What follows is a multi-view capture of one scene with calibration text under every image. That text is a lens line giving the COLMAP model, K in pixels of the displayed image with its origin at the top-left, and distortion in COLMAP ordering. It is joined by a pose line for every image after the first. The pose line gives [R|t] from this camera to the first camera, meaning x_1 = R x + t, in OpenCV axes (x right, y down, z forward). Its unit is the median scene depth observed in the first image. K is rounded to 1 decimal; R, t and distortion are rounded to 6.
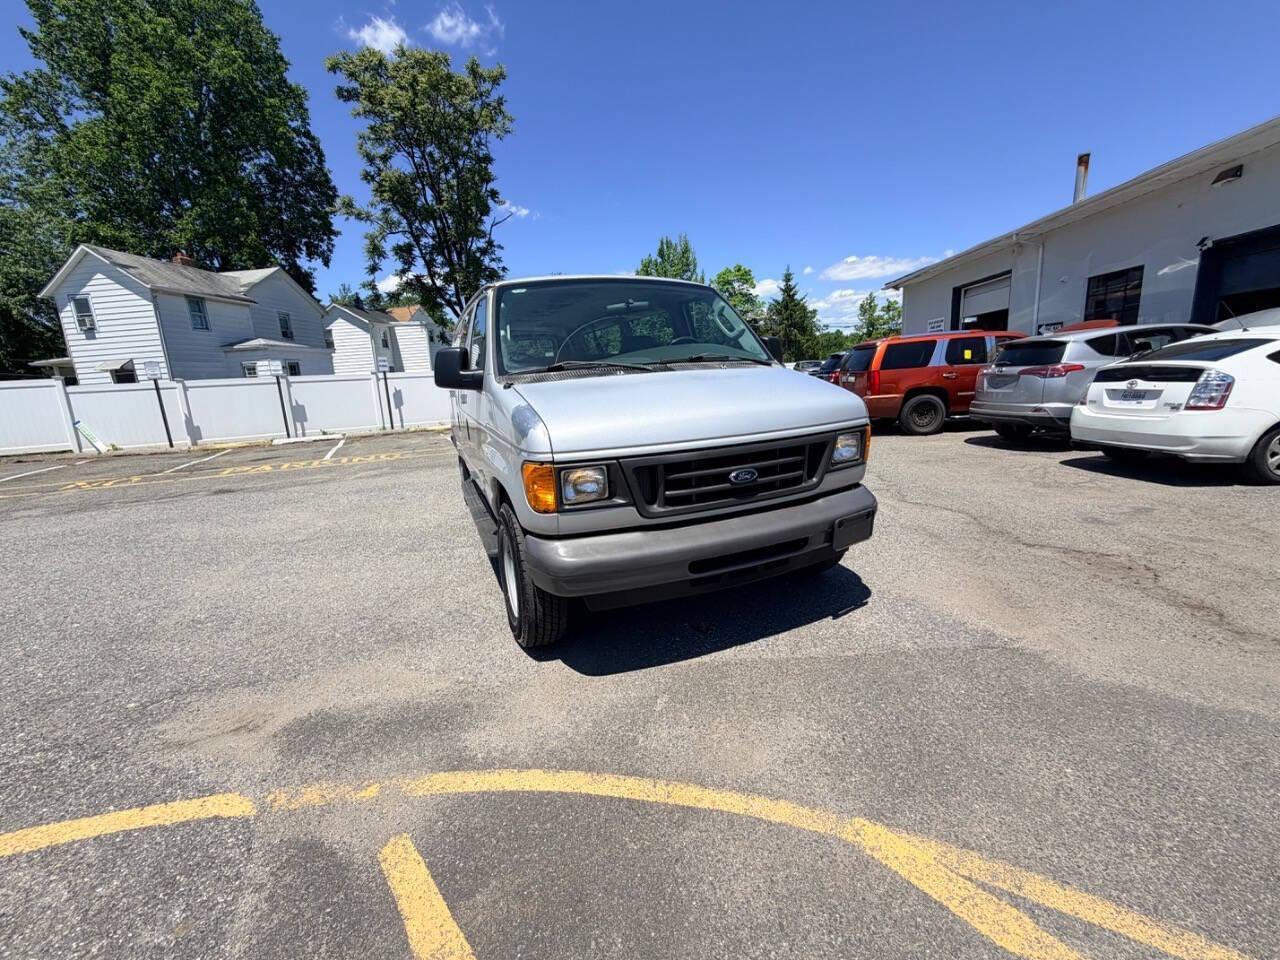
lens RADIAL K [[507.6, 0, 638.0], [0, 507.6, 485.6], [0, 0, 1]] dist [0.000007, -0.000142]
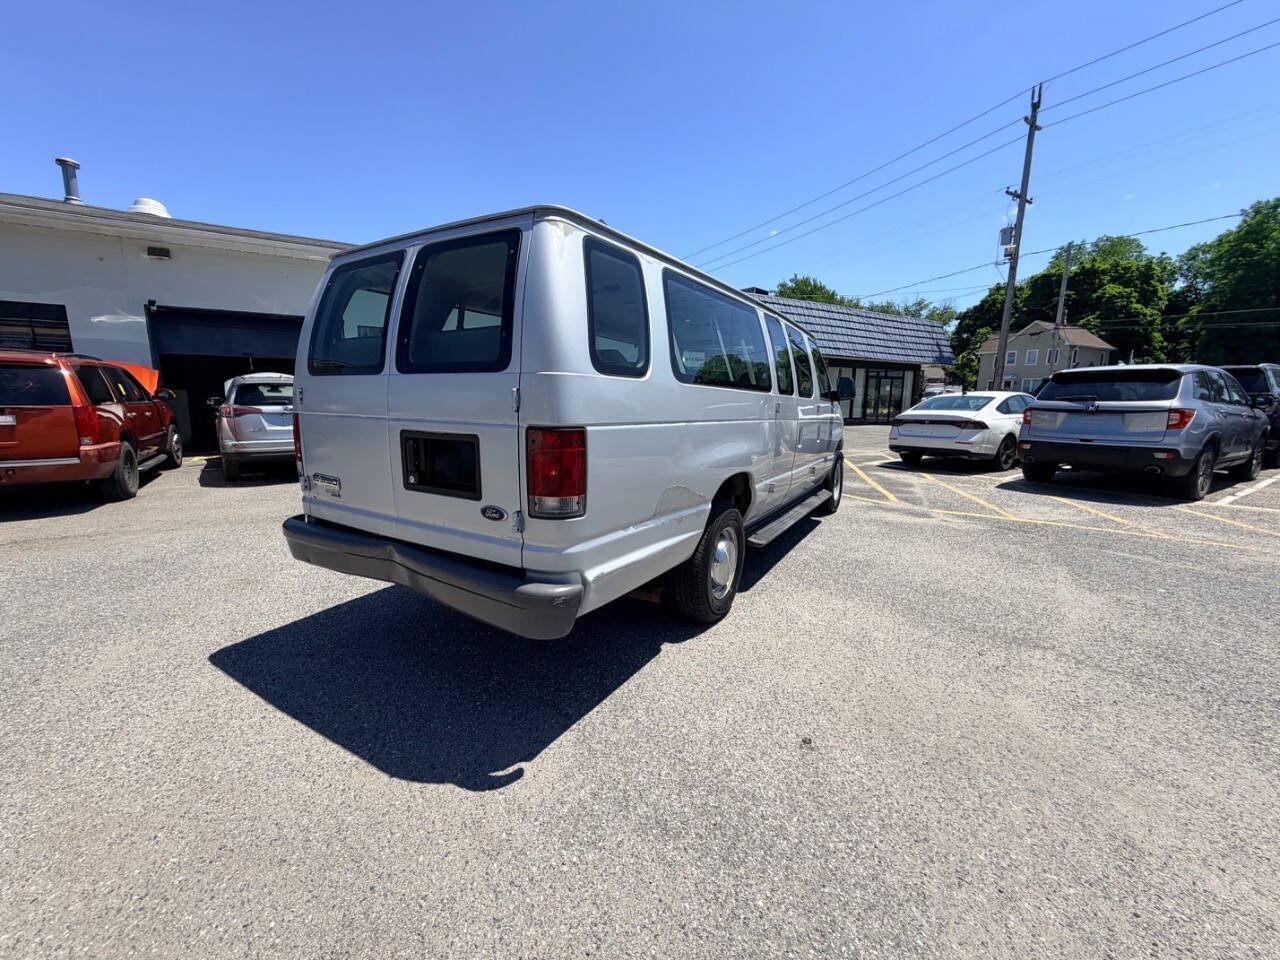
lens RADIAL K [[507.6, 0, 637.8], [0, 507.6, 483.0], [0, 0, 1]] dist [0.000007, -0.000142]
pose [[-0.583811, -0.084173, 0.807515, -0.320368], [0.194811, 0.951031, 0.239976, -0.110803], [-0.788171, 0.297414, -0.538824, 0.599908]]
